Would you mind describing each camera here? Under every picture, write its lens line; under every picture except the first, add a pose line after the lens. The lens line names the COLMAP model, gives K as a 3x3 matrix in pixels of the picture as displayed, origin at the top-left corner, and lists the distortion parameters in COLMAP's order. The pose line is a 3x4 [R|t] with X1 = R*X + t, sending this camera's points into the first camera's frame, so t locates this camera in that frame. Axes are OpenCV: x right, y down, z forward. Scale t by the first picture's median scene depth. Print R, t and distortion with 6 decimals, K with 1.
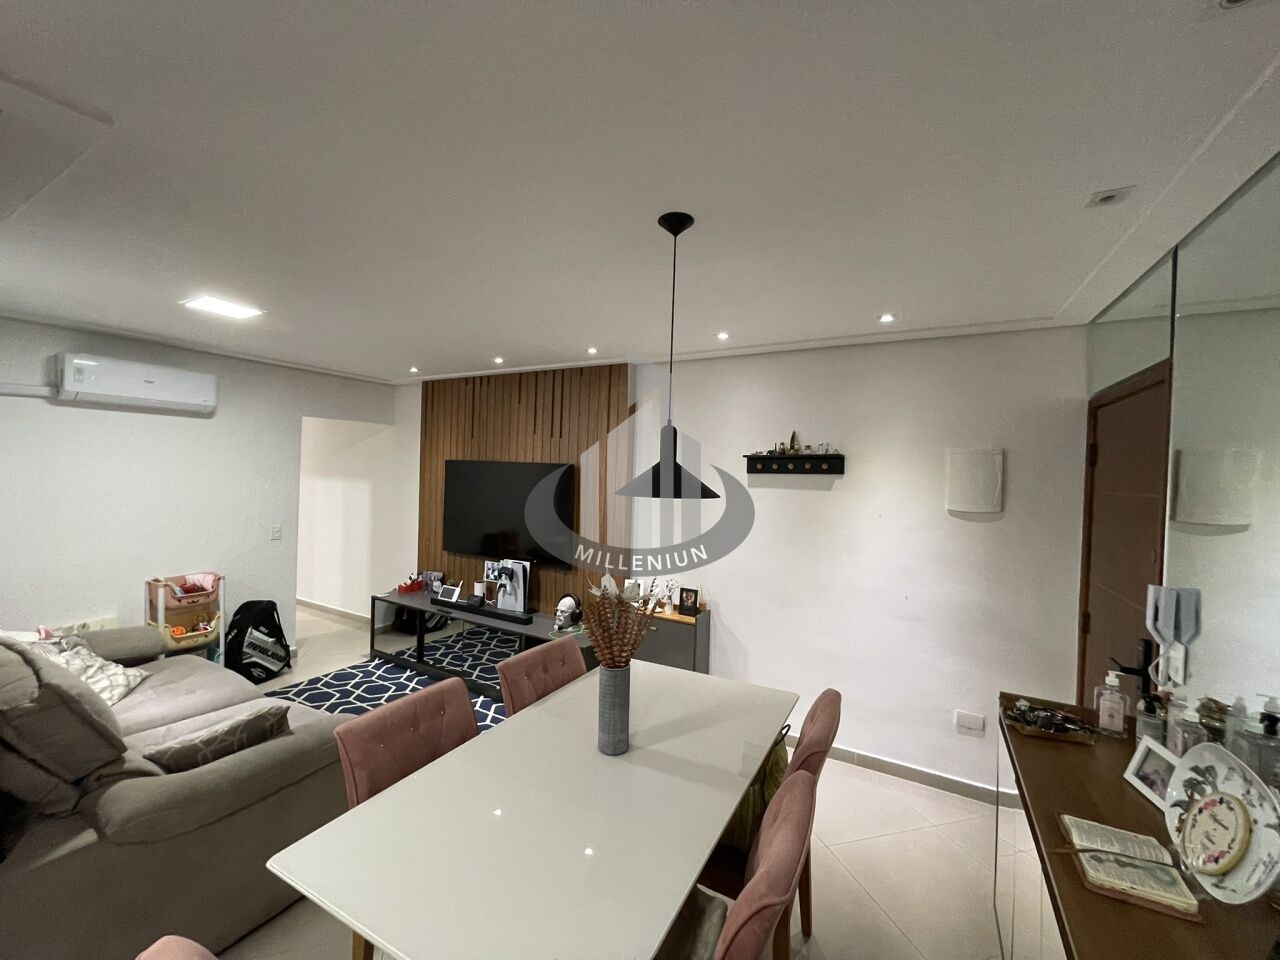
lens RADIAL K [[517.3, 0, 639.5], [0, 517.3, 483.1], [0, 0, 1]] dist [-0.005297, 0.002640]
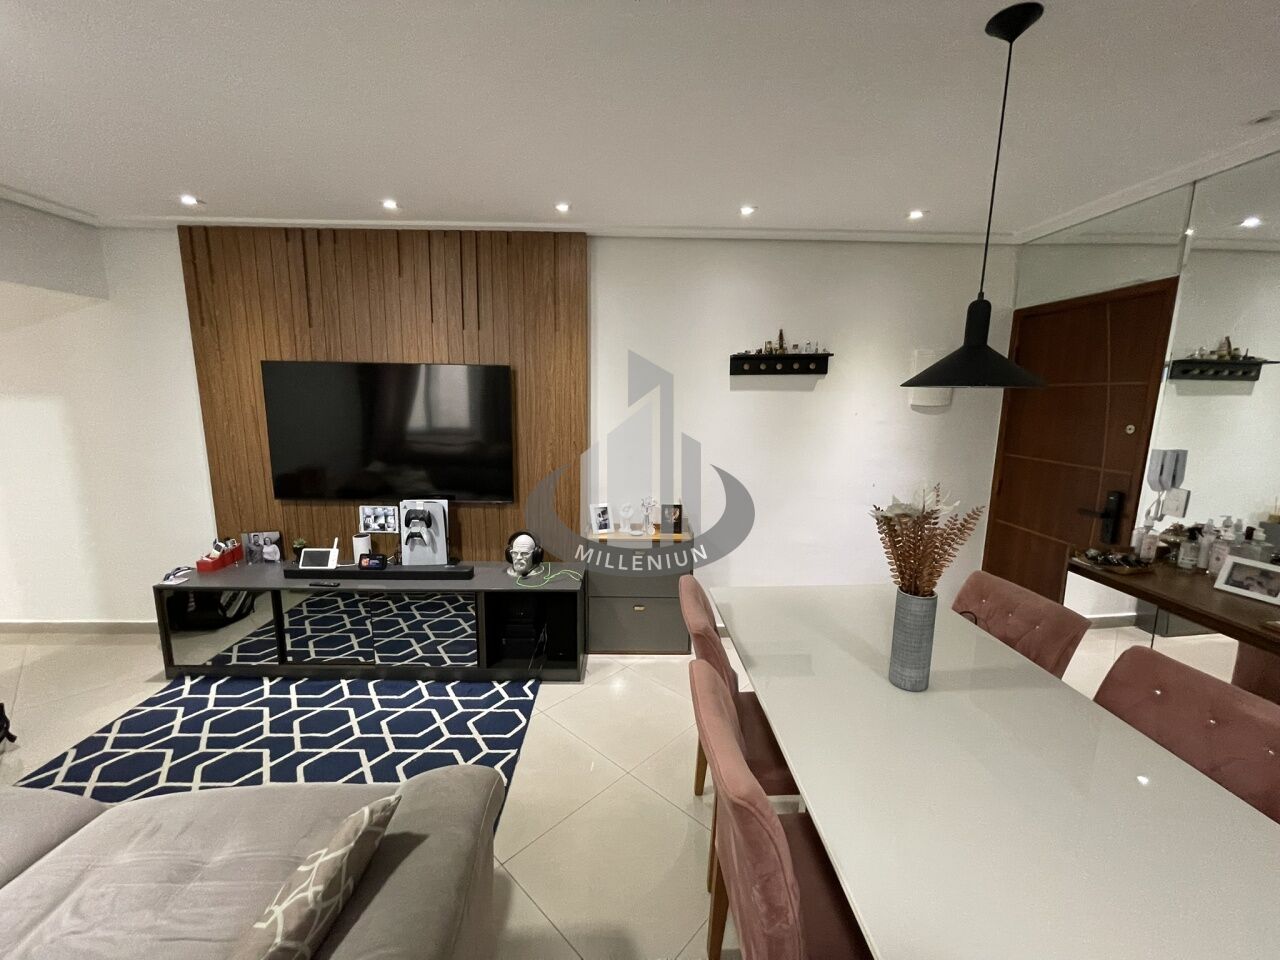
lens RADIAL K [[517.3, 0, 637.6], [0, 517.3, 479.8], [0, 0, 1]] dist [-0.005297, 0.002640]
pose [[0.859446, -0.106199, 0.500075, -0.370368], [0.025408, 0.985850, 0.165695, 0.007966], [-0.510596, -0.129700, 0.849982, 0.235975]]
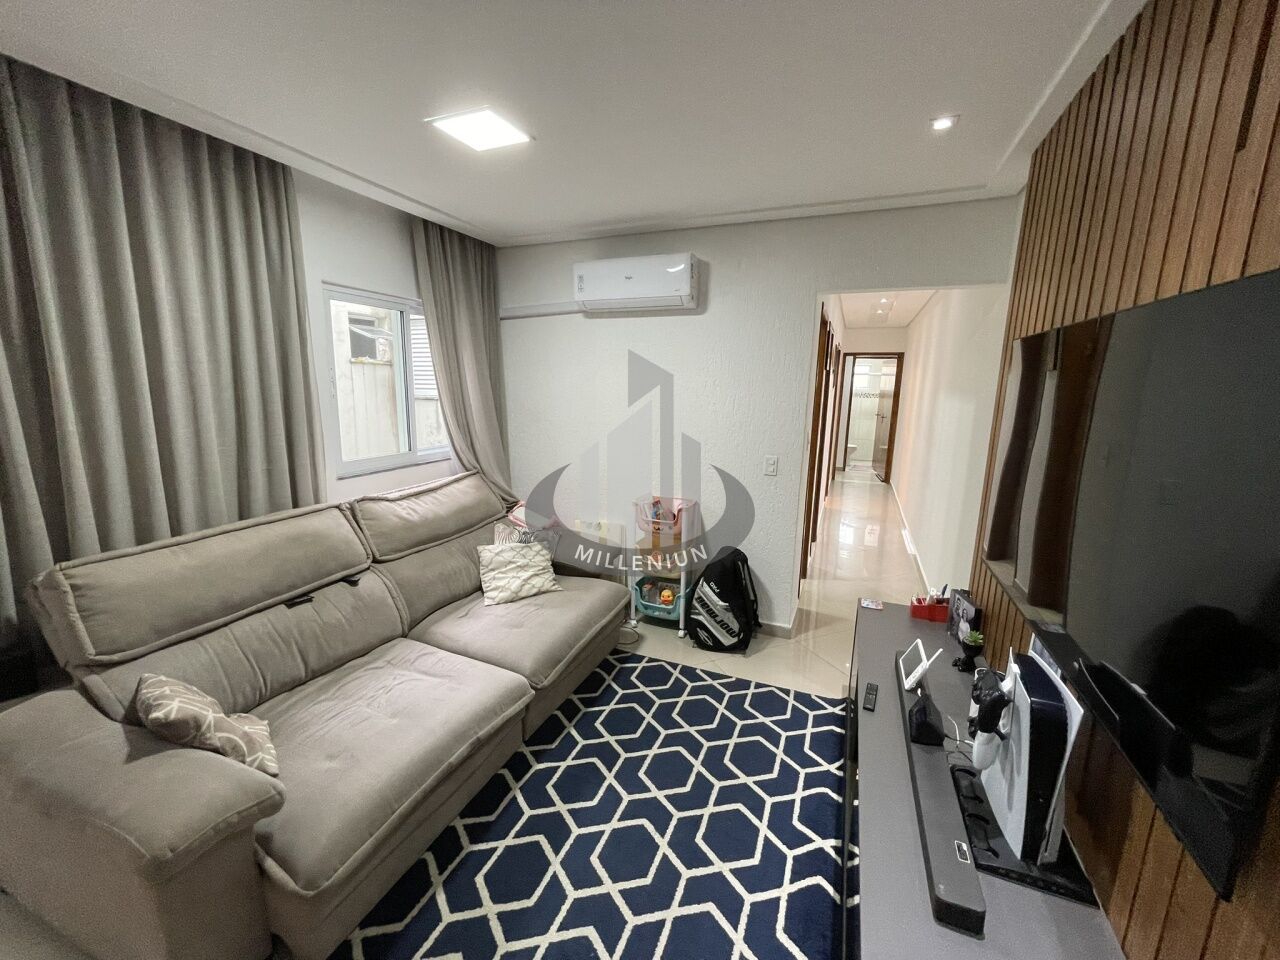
lens RADIAL K [[517.3, 0, 637.2], [0, 517.3, 481.9], [0, 0, 1]] dist [-0.005297, 0.002640]
pose [[0.125347, 0.158678, -0.979341, -0.011415], [-0.032404, 0.987255, 0.155813, 0.012111], [0.991584, 0.012204, 0.128891, 0.798308]]
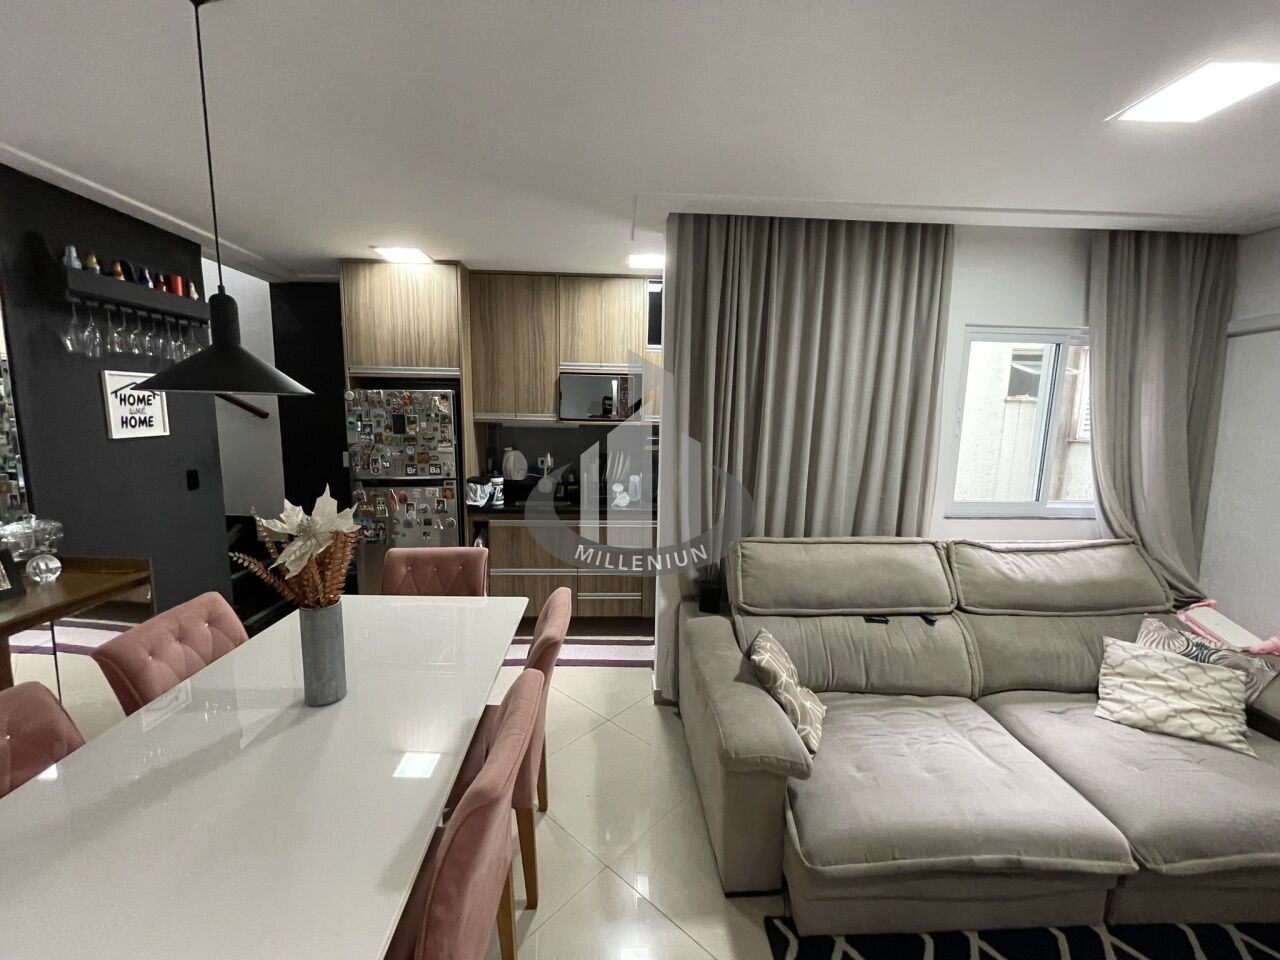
lens RADIAL K [[517.3, 0, 637.4], [0, 517.3, 481.9], [0, 0, 1]] dist [-0.005297, 0.002640]
pose [[-0.845431, 0.027971, -0.533351, -0.020553], [-0.055015, 0.988755, 0.139060, 0.007500], [0.531243, 0.146908, -0.834385, 0.844749]]
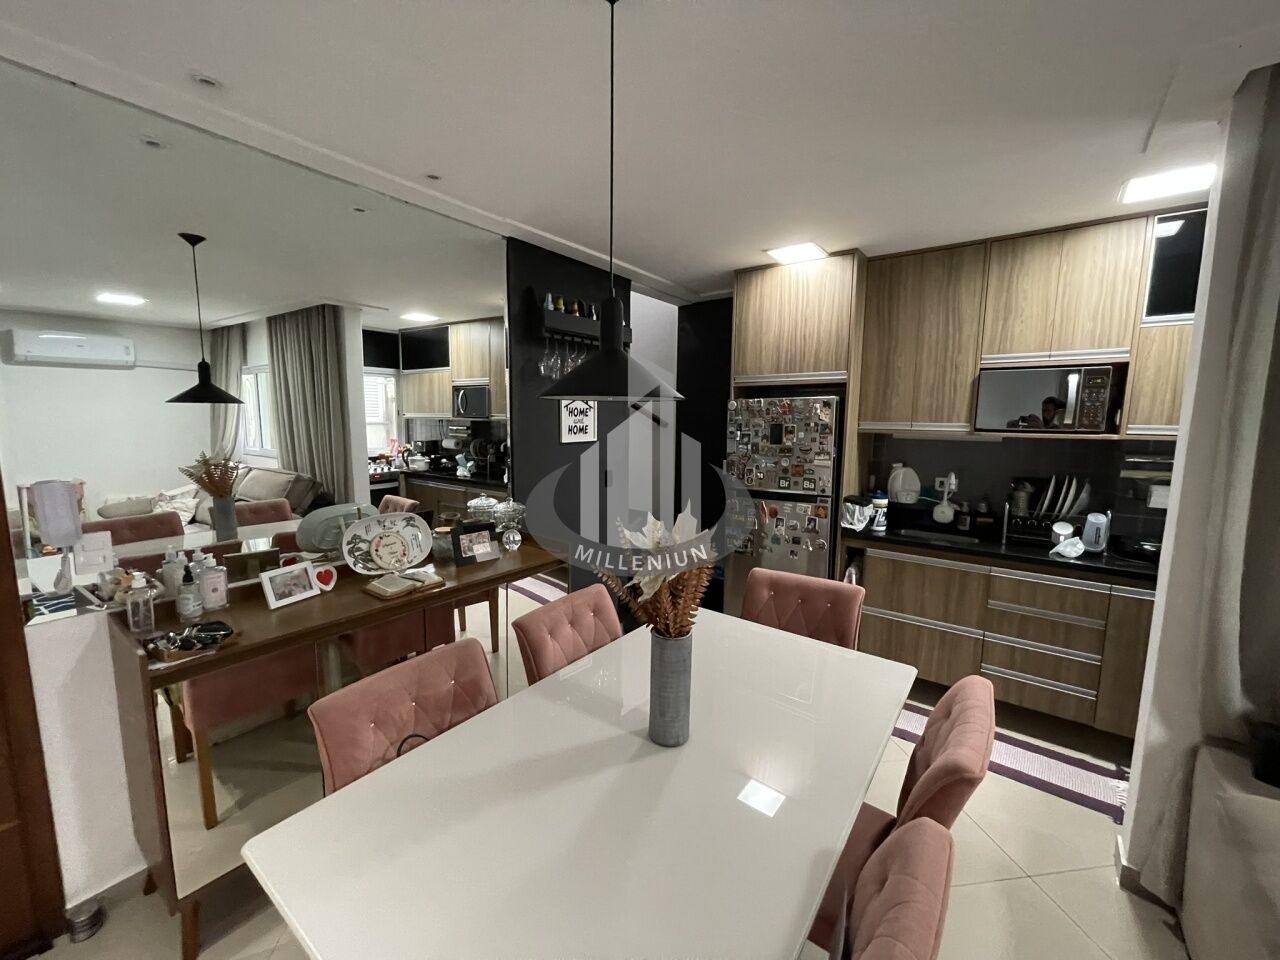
lens RADIAL K [[517.3, 0, 635.9], [0, 517.3, 481.6], [0, 0, 1]] dist [-0.005297, 0.002640]
pose [[-0.989579, -0.057460, 0.132030, -0.038792], [-0.037026, 0.987639, 0.152313, 0.012071], [-0.139150, 0.145837, -0.979474, 0.746853]]
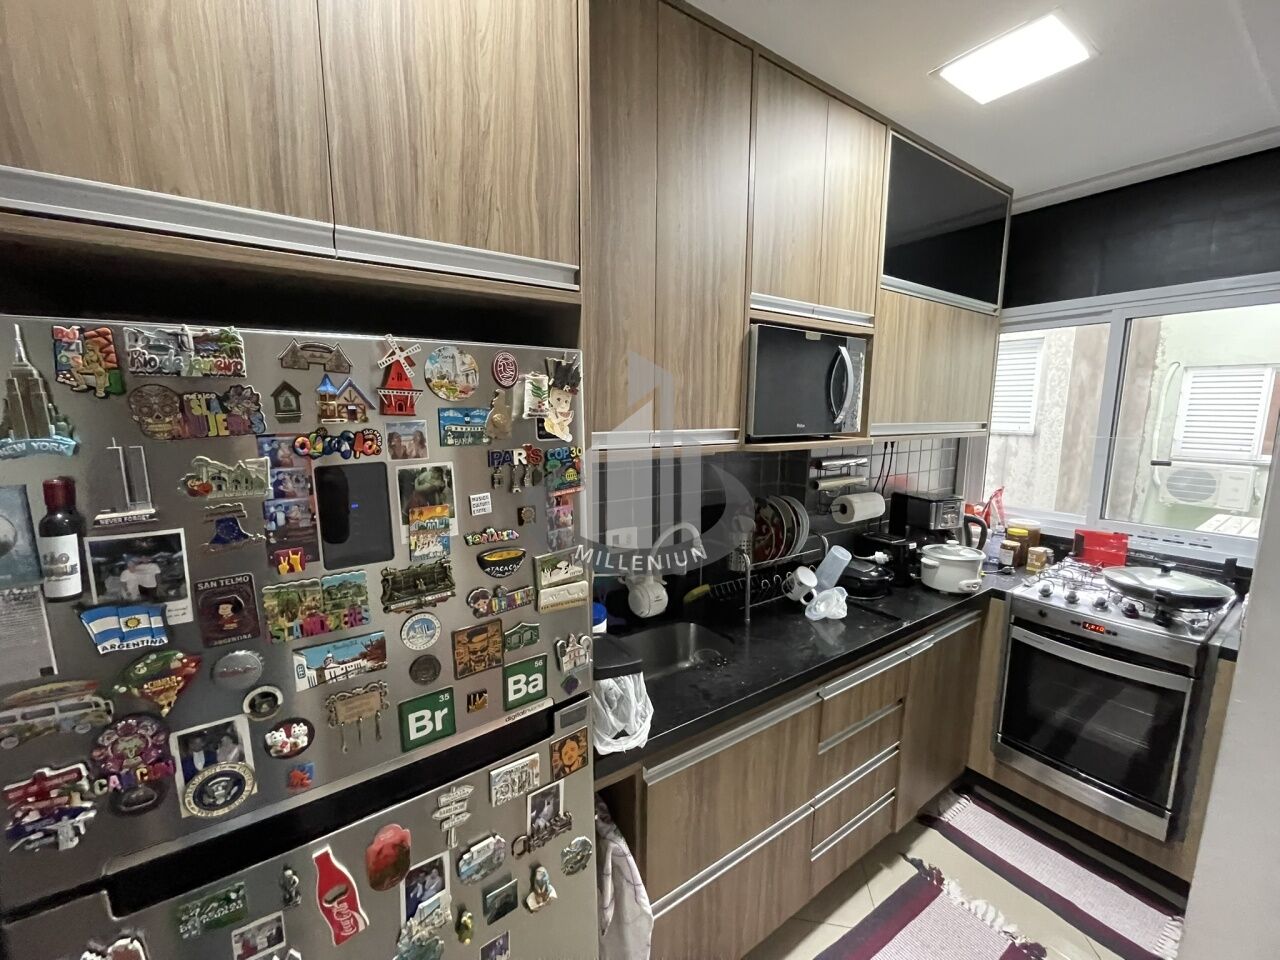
lens RADIAL K [[517.3, 0, 638.6], [0, 517.3, 482.6], [0, 0, 1]] dist [-0.005297, 0.002640]
pose [[-0.435404, 0.097548, -0.894935, -0.039152], [-0.038495, 0.991185, 0.126768, 0.019292], [0.899412, 0.089646, -0.427811, 0.064714]]
